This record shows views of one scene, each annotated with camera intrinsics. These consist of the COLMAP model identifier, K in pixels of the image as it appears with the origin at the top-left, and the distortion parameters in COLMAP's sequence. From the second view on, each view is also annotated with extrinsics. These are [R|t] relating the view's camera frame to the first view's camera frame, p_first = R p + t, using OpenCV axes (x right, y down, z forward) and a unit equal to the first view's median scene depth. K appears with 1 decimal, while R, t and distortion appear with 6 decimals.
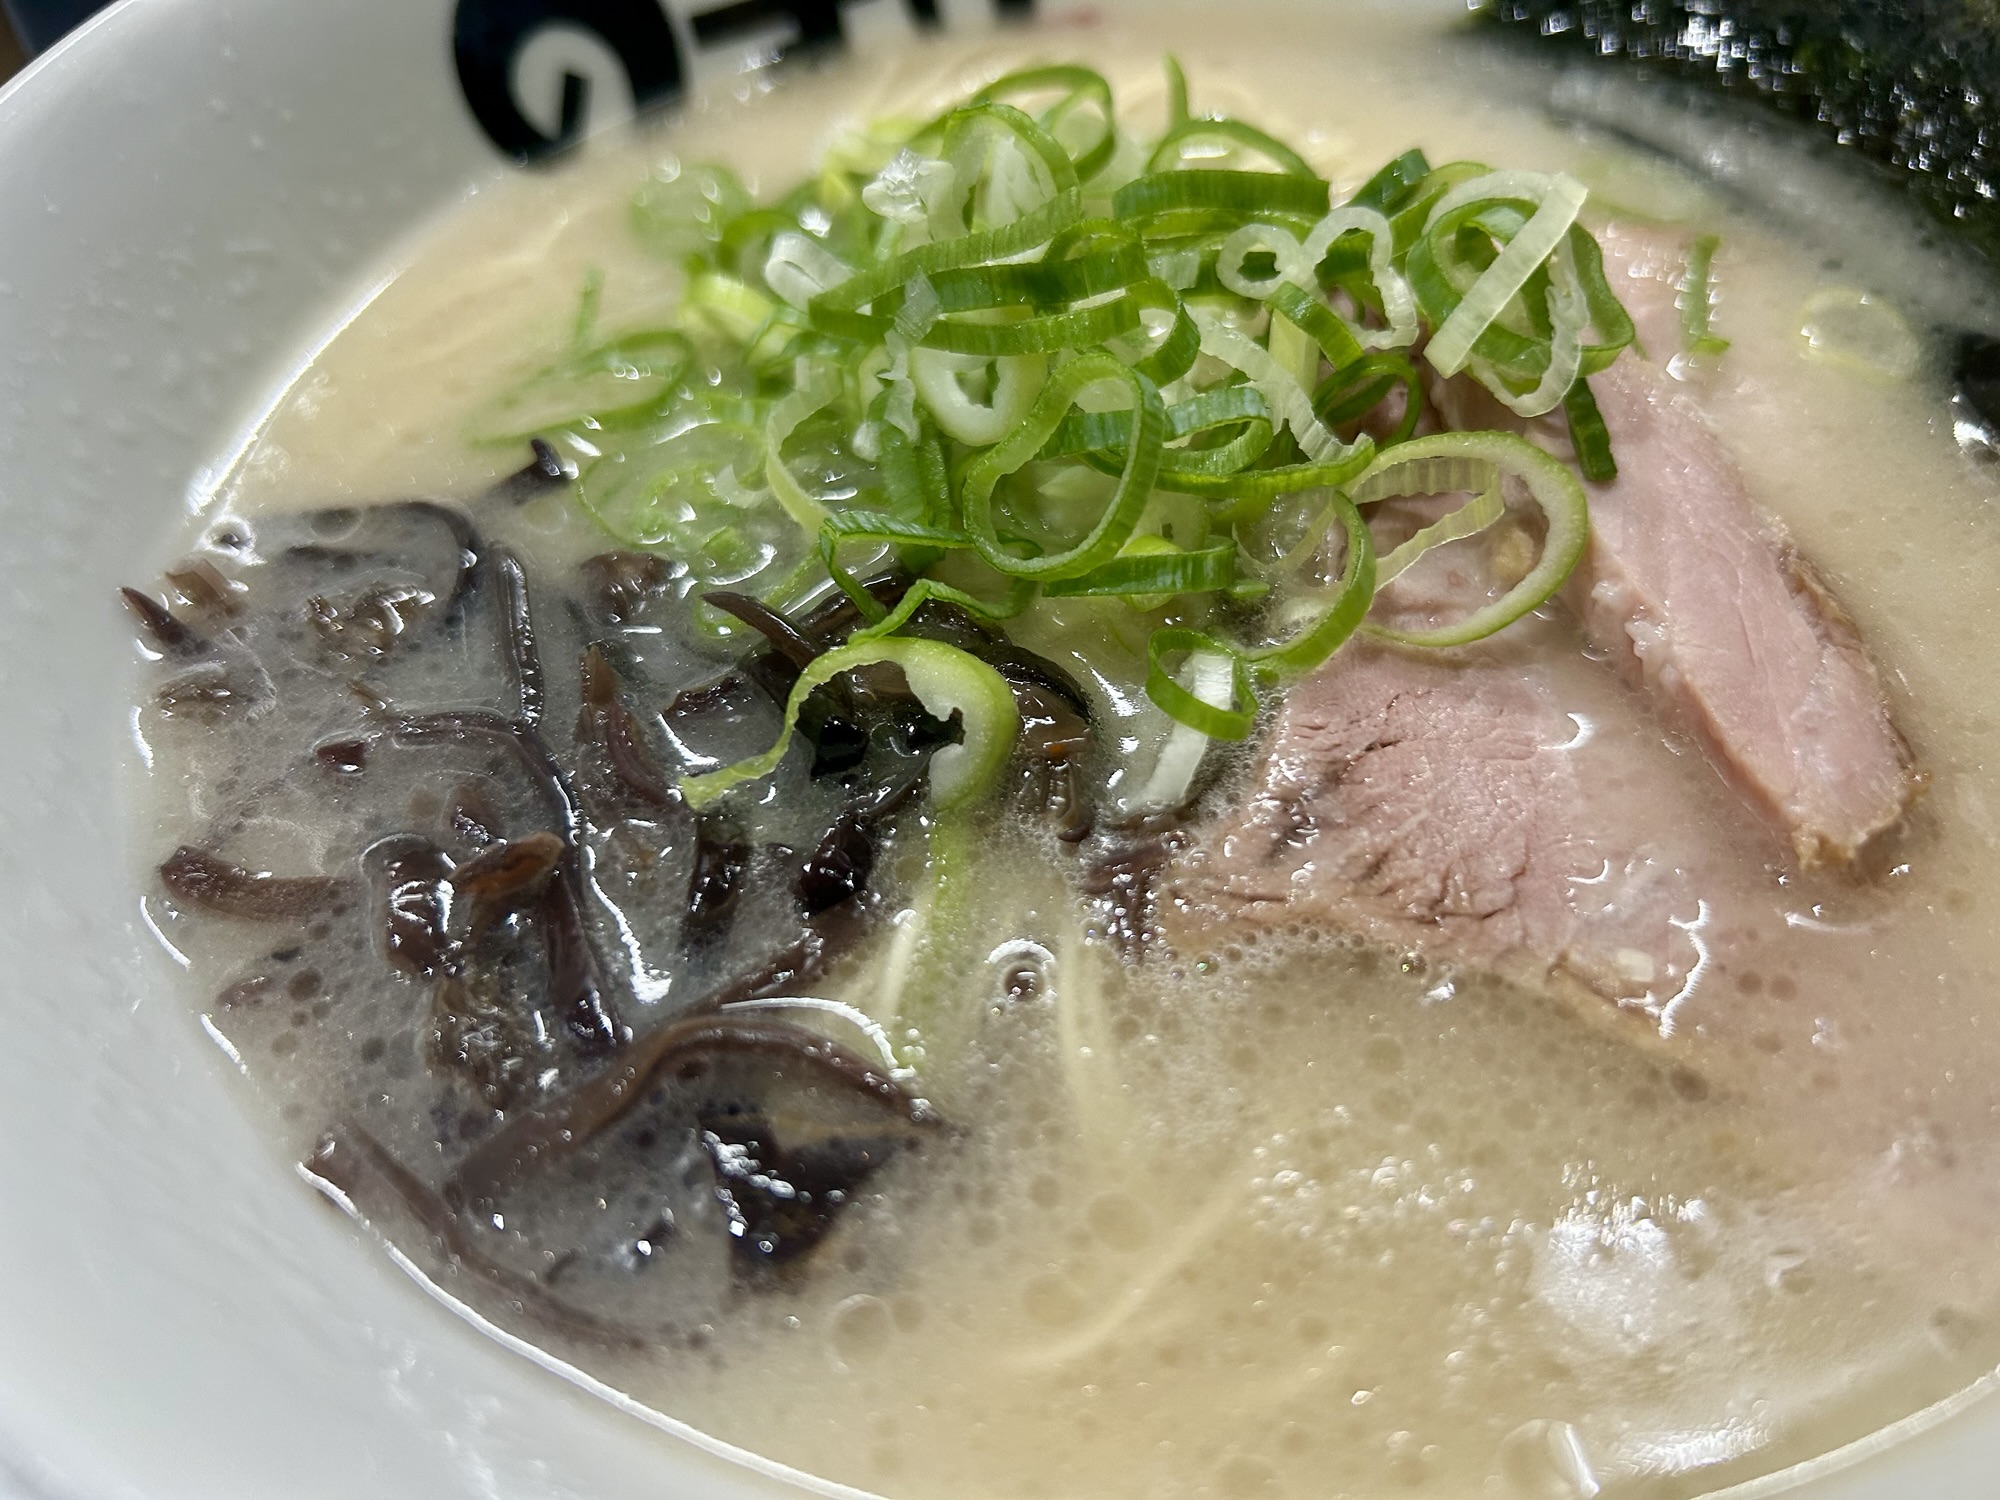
lens RADIAL K [[1892.5, 0, 1168.4], [0, 1892.5, 629.7], [0, 0, 1]] dist [0.034969, -0.155737]
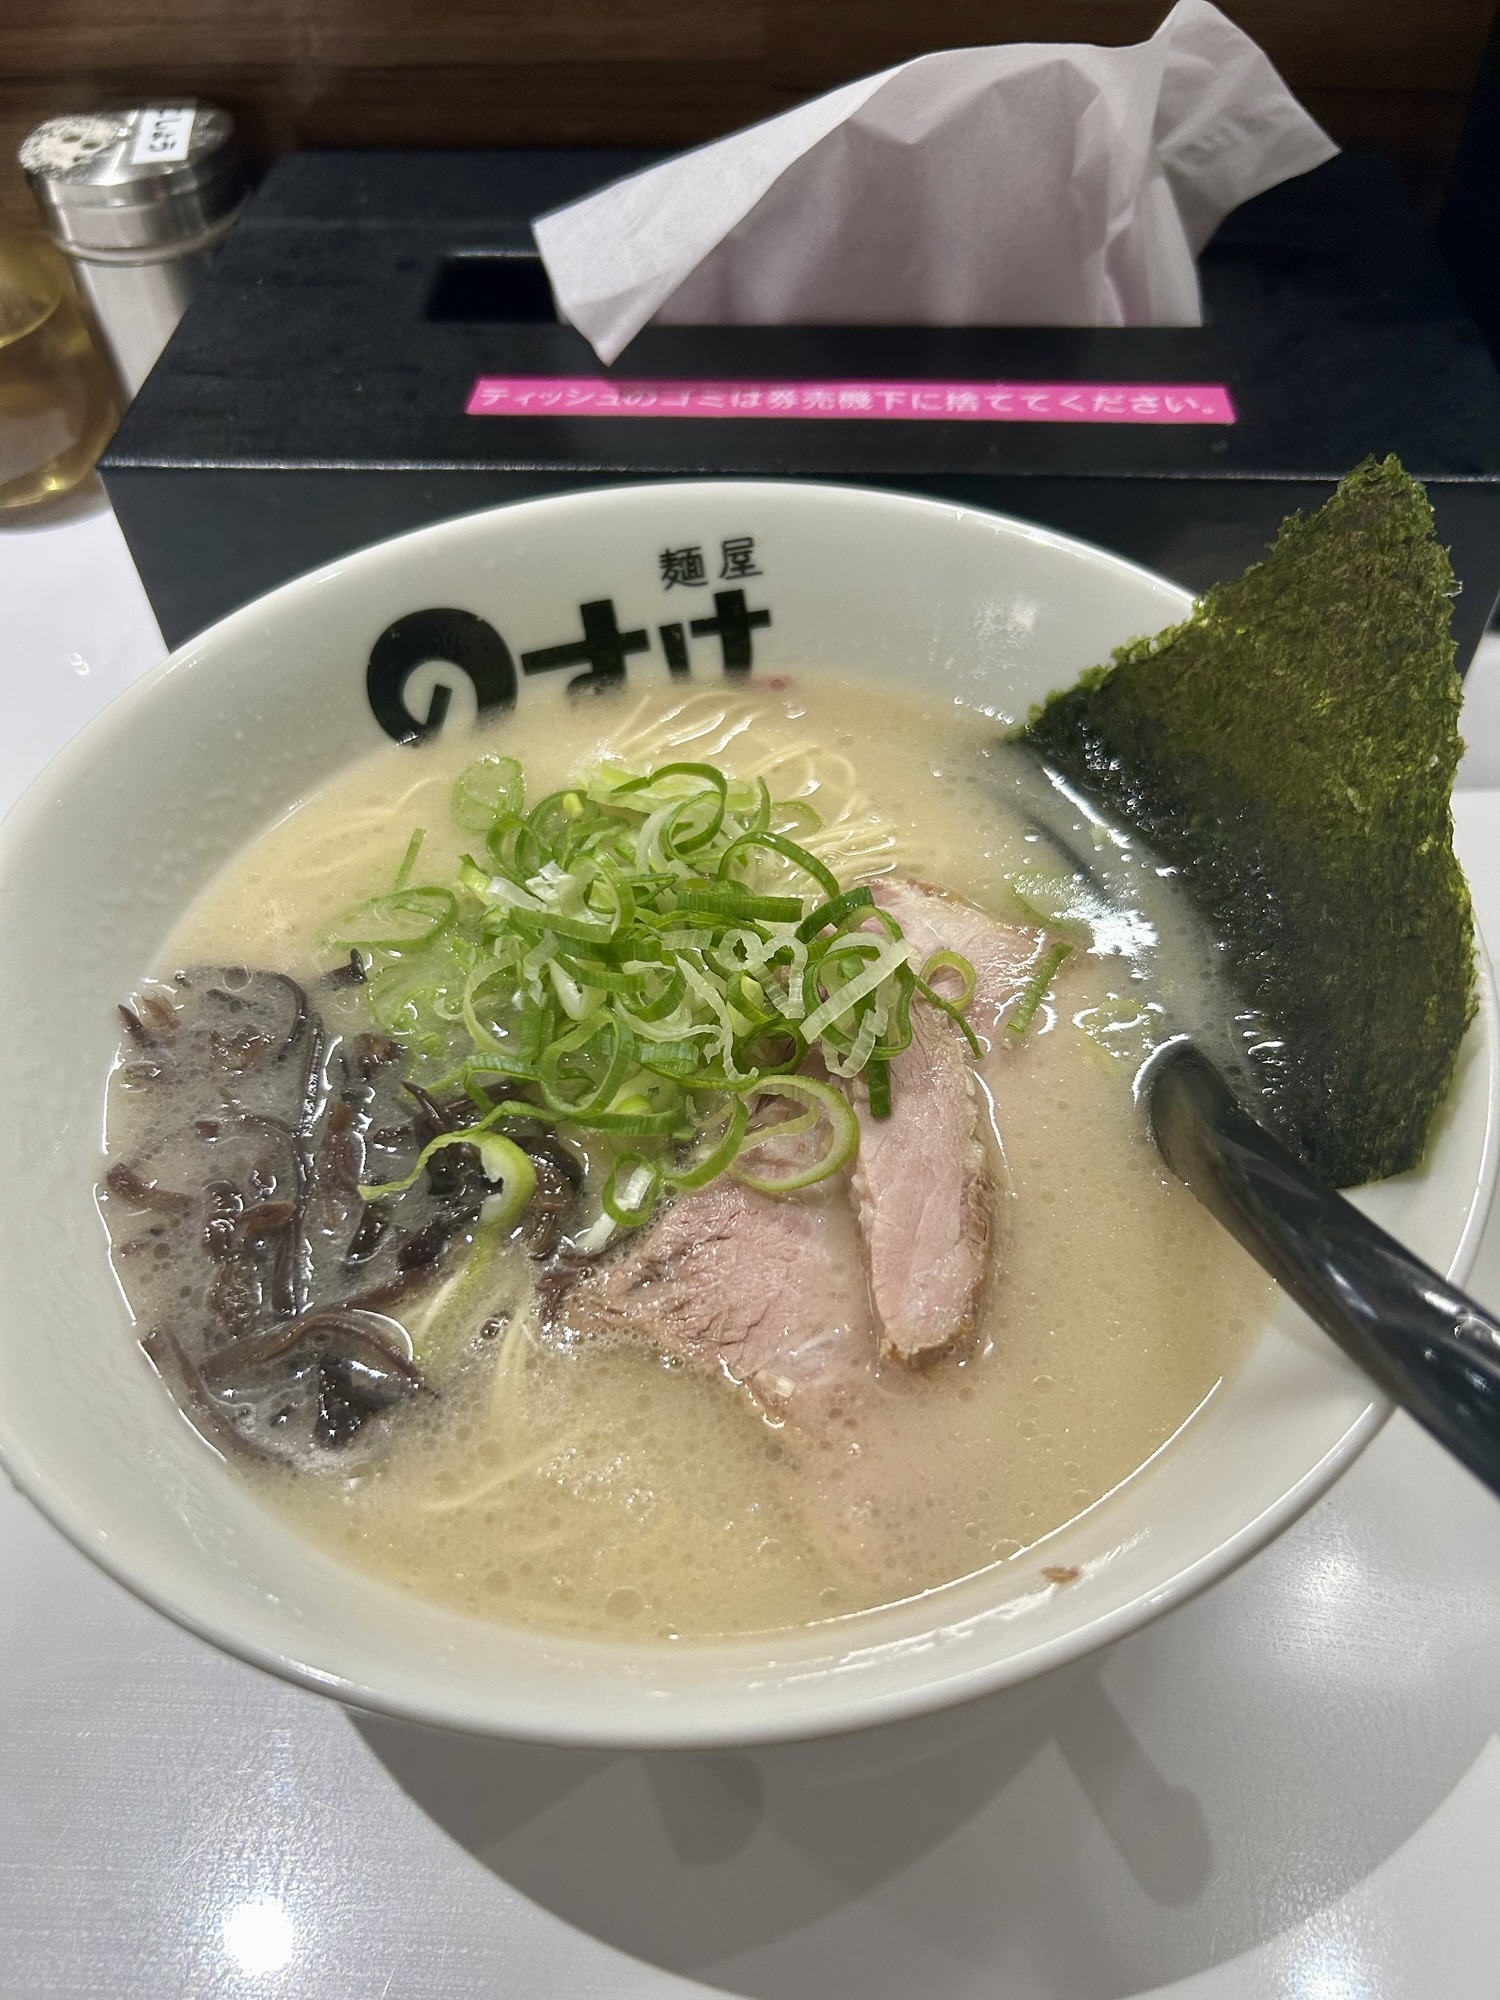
lens RADIAL K [[1533.8, 0, 750.0], [0, 1533.8, 1000.0], [0, 0, 1]] dist [0.082426, -0.230048]
pose [[0.973734, 0.193739, -0.119614, 0.300080], [-0.190652, 0.980966, 0.036843, -0.252185], [0.124475, -0.013070, 0.992137, -0.555948]]
